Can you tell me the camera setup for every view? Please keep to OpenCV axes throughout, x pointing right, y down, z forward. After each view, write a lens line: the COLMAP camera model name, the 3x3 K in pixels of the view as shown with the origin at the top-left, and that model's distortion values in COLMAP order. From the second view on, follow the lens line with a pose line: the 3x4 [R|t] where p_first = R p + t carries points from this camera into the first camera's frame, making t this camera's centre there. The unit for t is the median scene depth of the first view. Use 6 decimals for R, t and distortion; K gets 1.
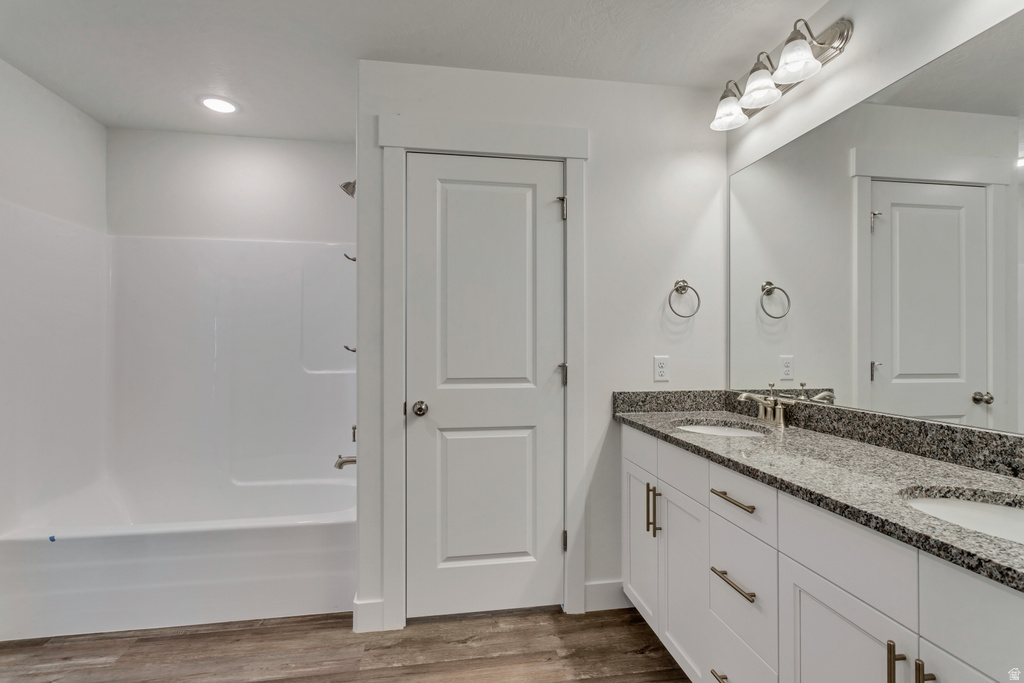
lens RADIAL K [[486.2, 0, 511.1], [0, 486.2, 334.8], [0, 0, 1]] dist [0.001376, 0.000470]
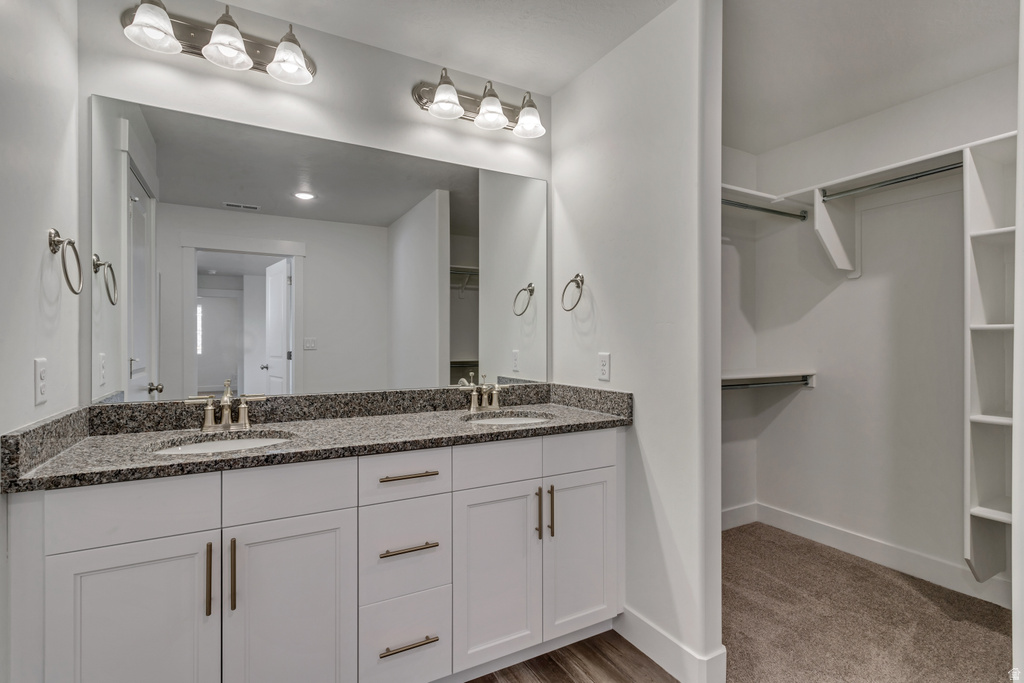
lens RADIAL K [[486.2, 0, 511.1], [0, 486.2, 334.8], [0, 0, 1]] dist [0.001376, 0.000470]
pose [[-0.342130, 0.011195, 0.939586, -0.607208], [-0.020159, 0.999611, -0.019250, 0.024309], [-0.939436, -0.025527, -0.341772, 1.034605]]
